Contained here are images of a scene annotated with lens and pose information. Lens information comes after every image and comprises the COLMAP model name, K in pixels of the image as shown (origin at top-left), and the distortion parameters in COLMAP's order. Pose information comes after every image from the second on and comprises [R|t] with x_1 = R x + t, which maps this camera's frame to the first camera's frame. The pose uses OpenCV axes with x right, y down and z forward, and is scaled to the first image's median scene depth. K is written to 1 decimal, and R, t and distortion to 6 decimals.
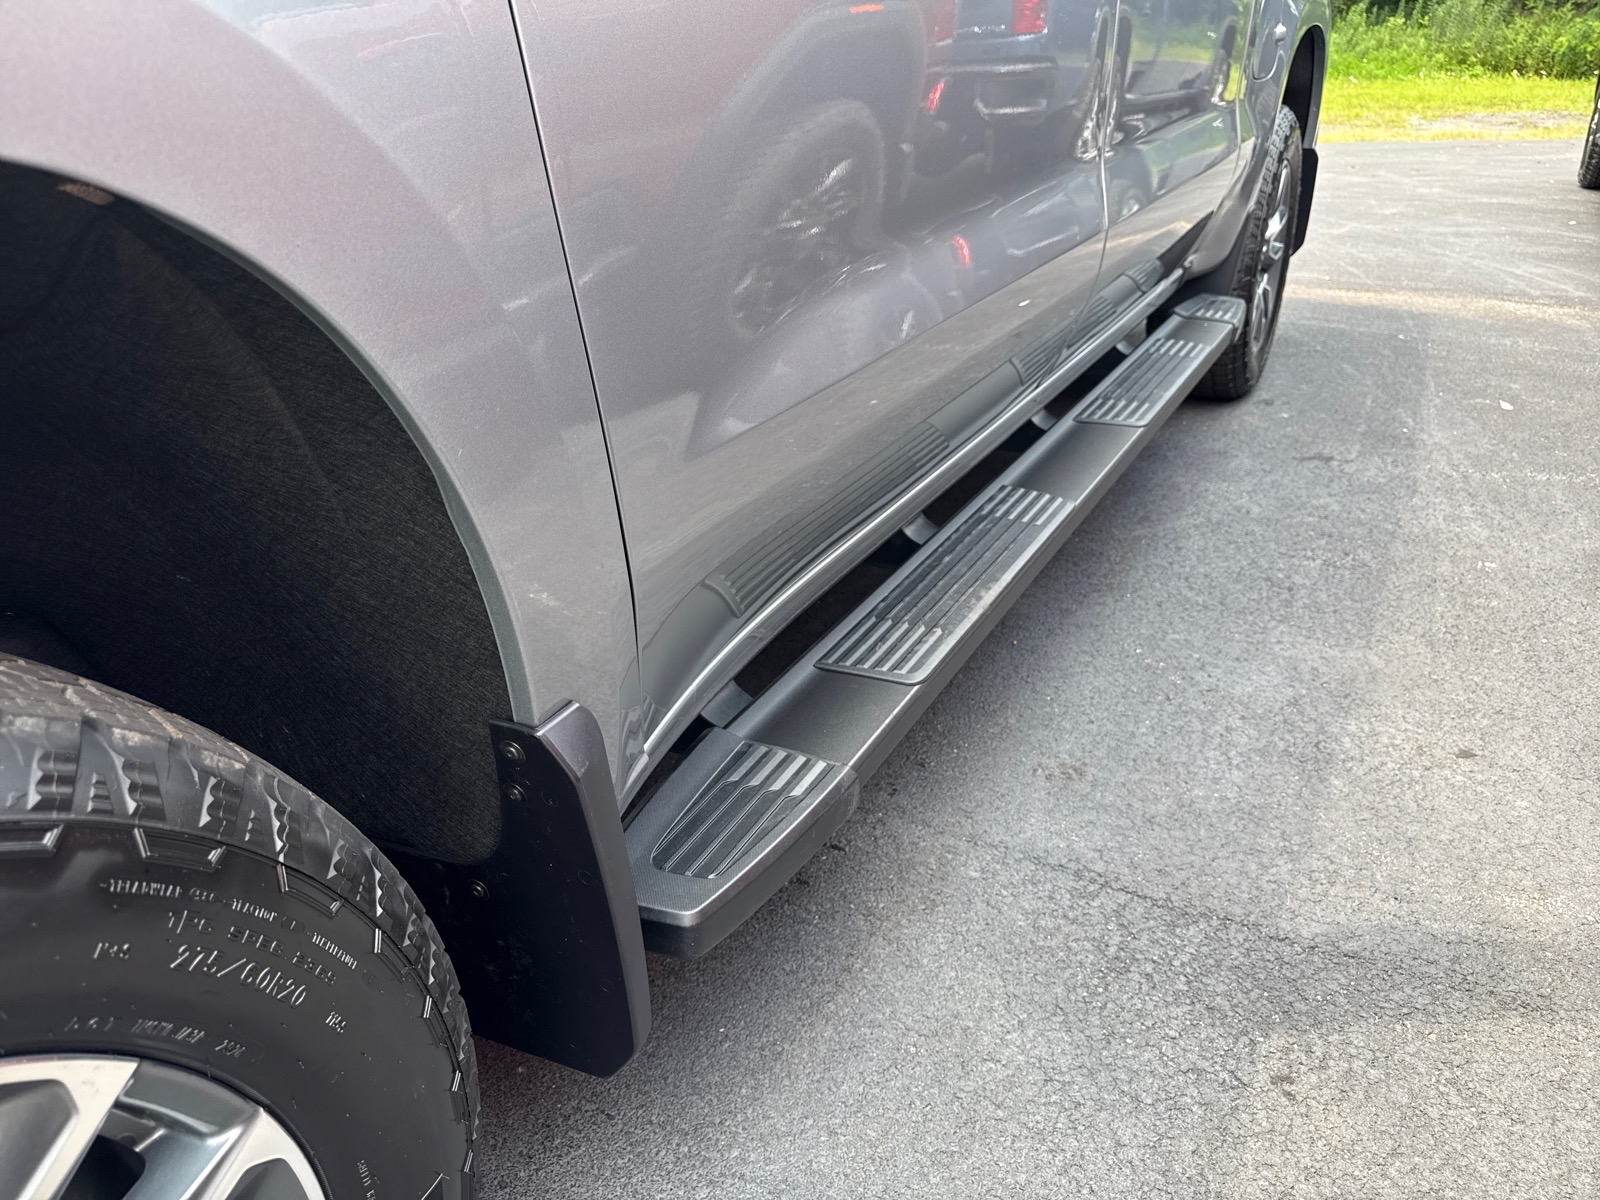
lens RADIAL K [[1104.4, 0, 800.0], [0, 1104.4, 600.0], [0, 0, 1]] dist [-0.022971, -0.001287]
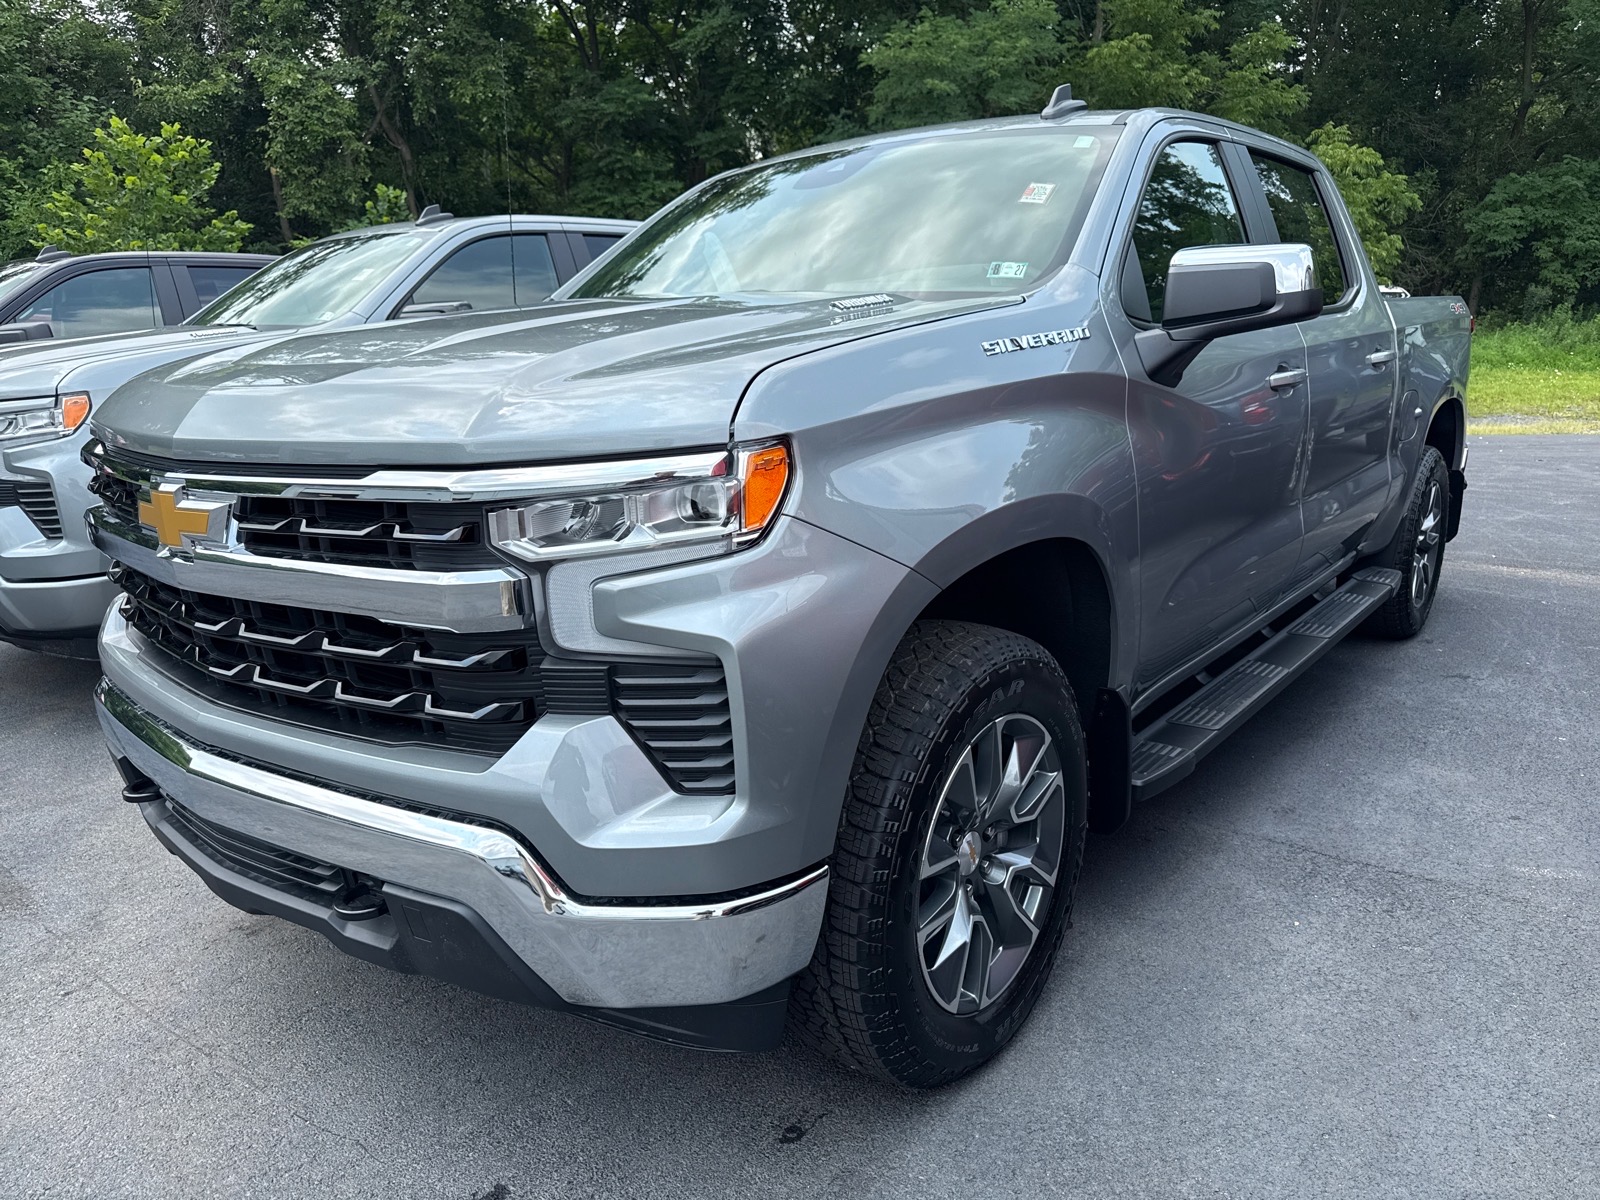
lens RADIAL K [[1104.4, 0, 800.0], [0, 1104.4, 600.0], [0, 0, 1]] dist [-0.022971, -0.001287]
pose [[0.983502, 0.048627, -0.174242, -0.150784], [-0.085157, 0.974249, -0.208777, 0.154024], [0.159602, 0.220170, 0.962316, -0.585793]]
